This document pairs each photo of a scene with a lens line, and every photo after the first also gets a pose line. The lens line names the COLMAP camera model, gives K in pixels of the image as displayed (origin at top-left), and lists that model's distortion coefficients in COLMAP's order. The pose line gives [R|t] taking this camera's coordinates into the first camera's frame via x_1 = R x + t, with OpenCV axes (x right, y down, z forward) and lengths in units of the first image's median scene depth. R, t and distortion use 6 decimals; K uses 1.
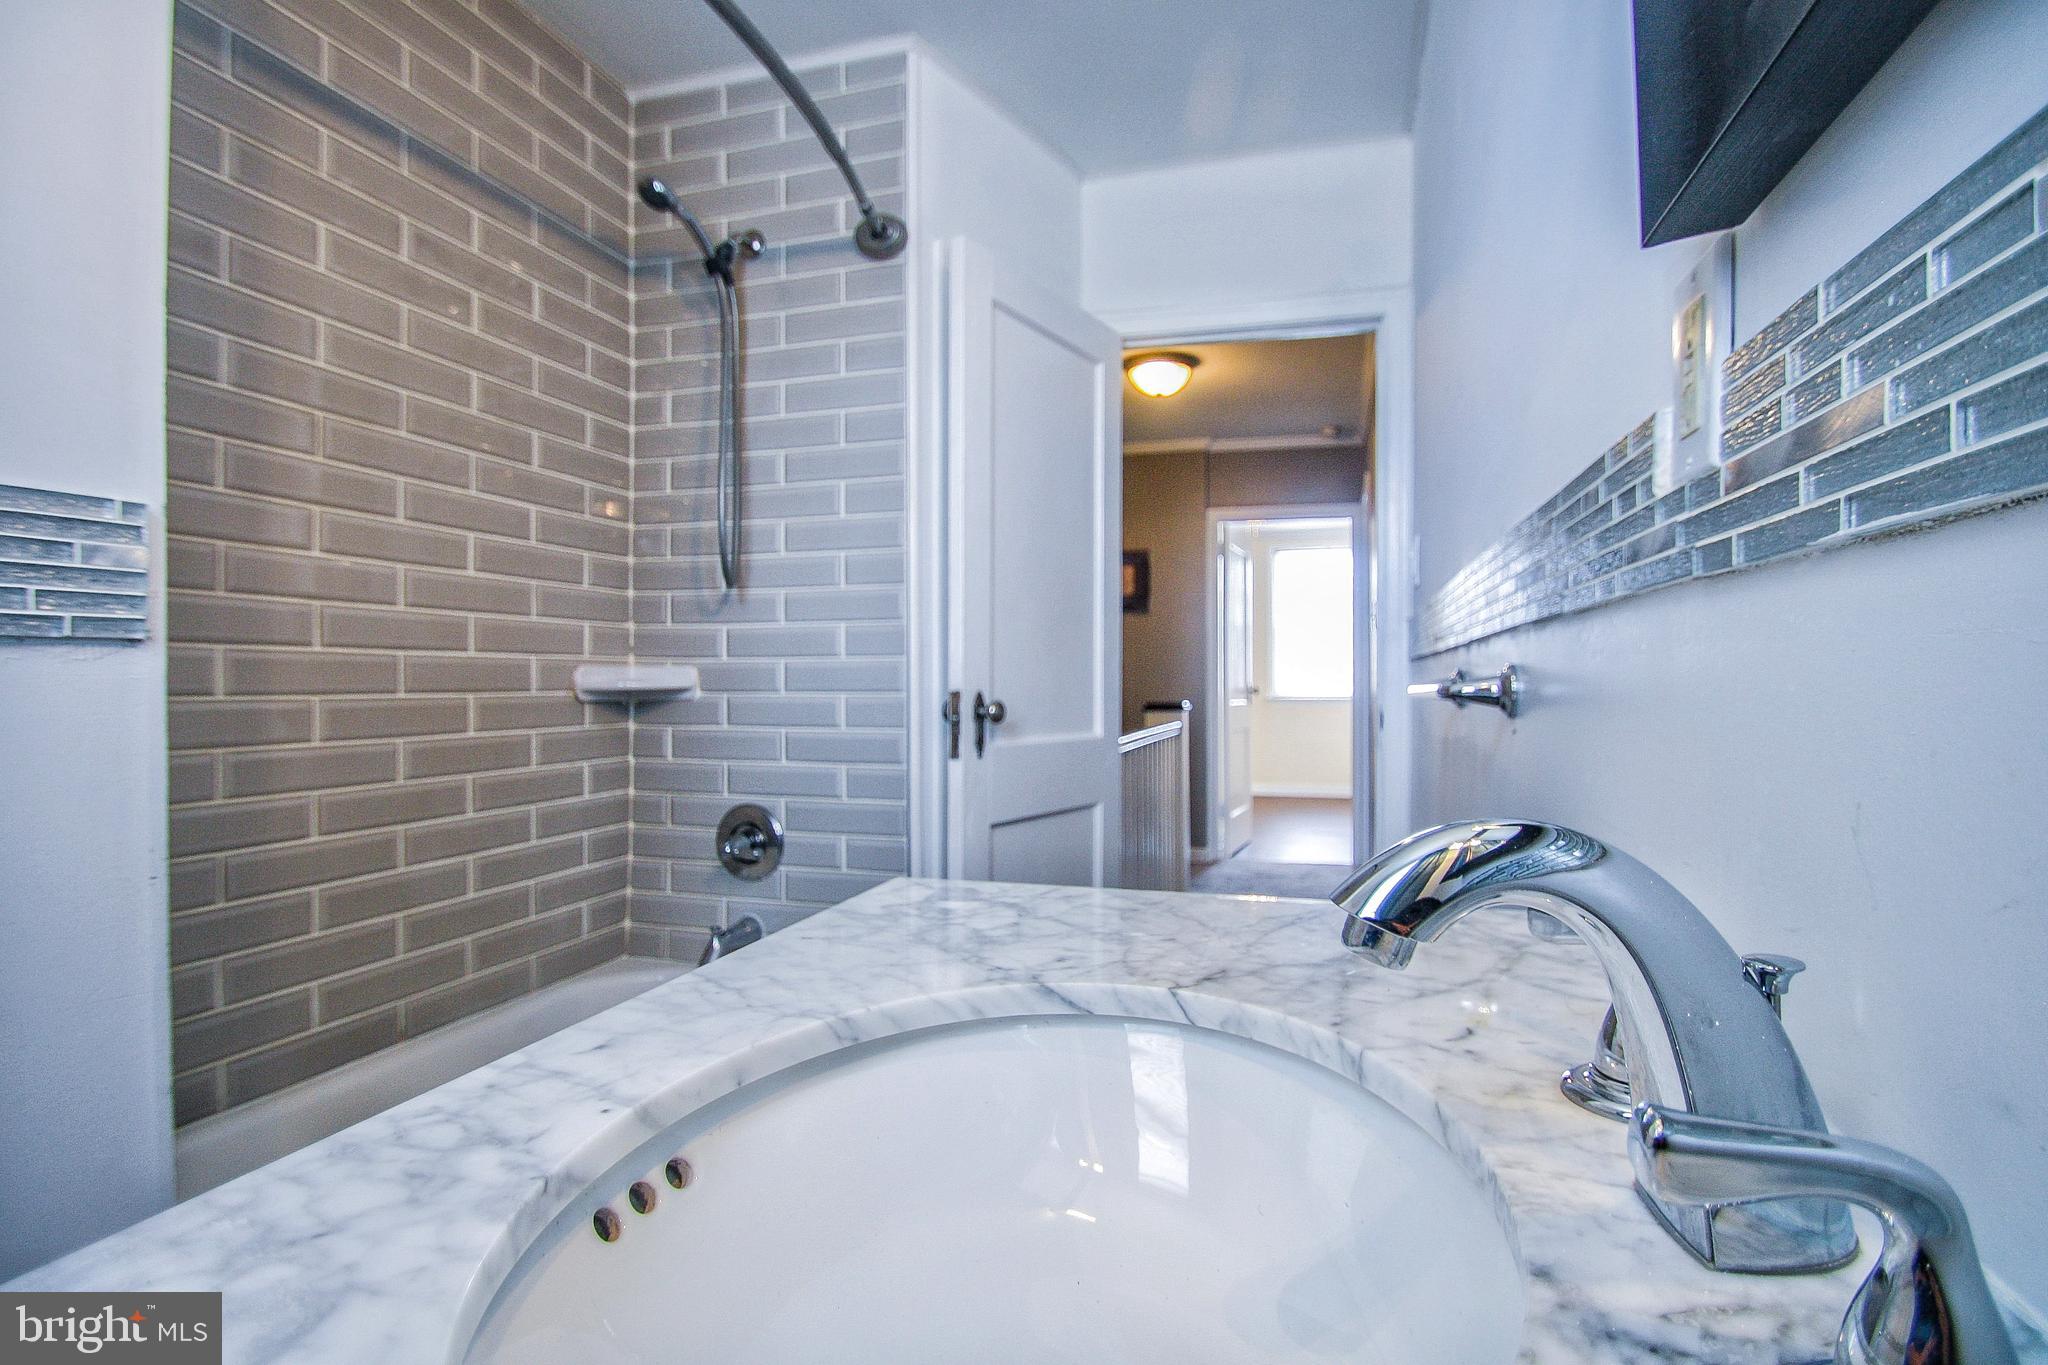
lens RADIAL K [[1028.9, 0, 1053.0], [0, 1028.9, 656.7], [0, 0, 1]] dist [-0.003672, -0.000423]
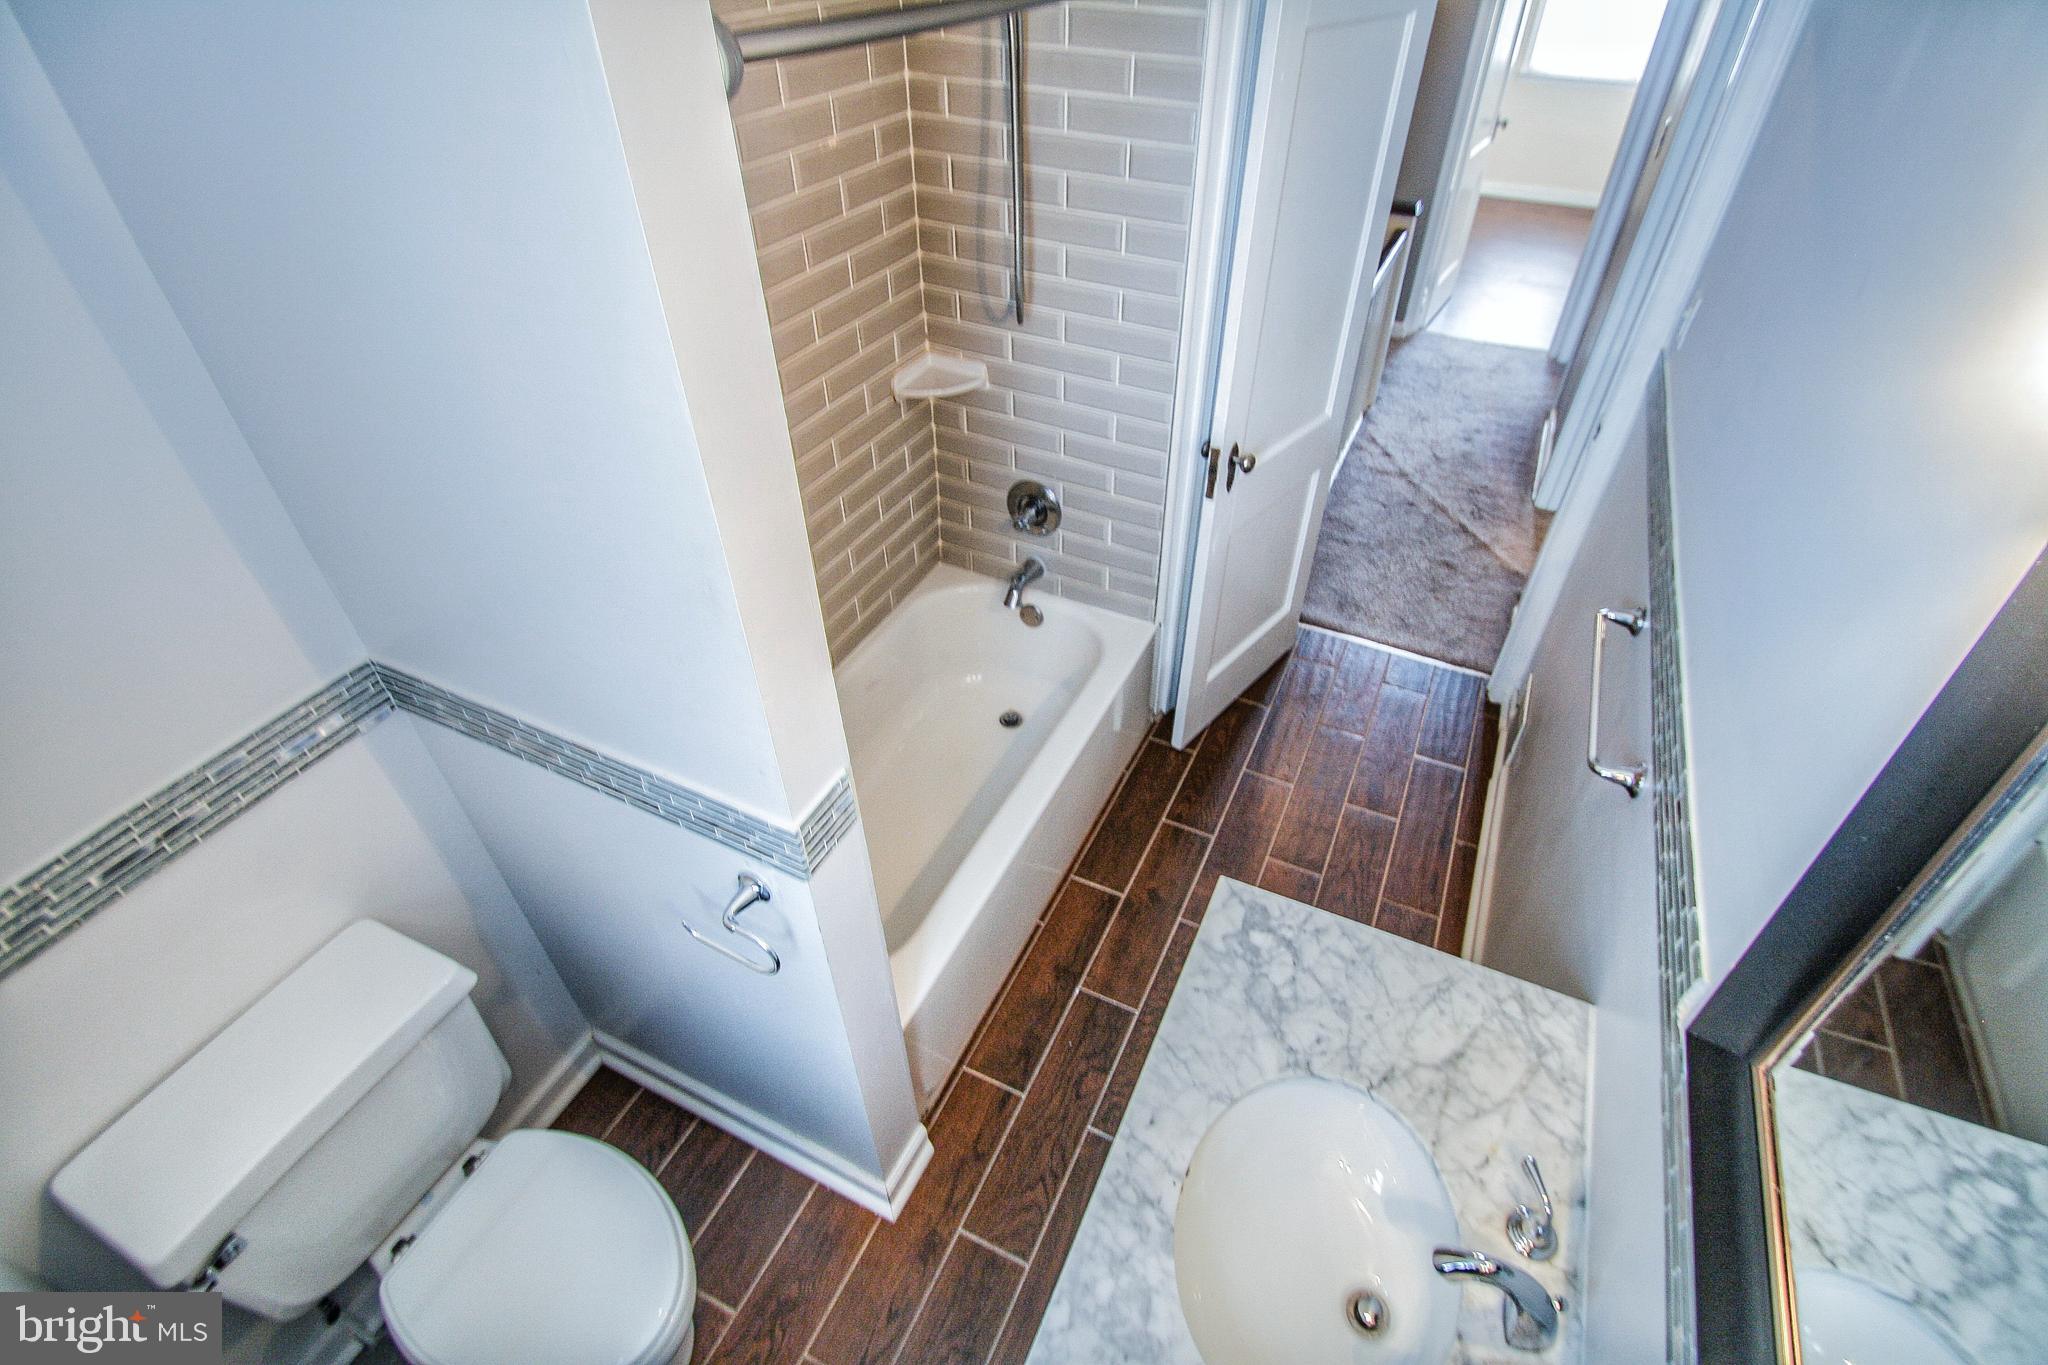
lens RADIAL K [[1000.2, 0, 1032.7], [0, 1000.2, 676.5], [0, 0, 1]] dist [-0.001671, -0.007228]
pose [[0.985179, 0.111639, -0.130230, -0.114603], [0.000639, 0.756826, 0.653616, -0.481792], [0.171530, -0.644012, 0.745537, -0.058411]]
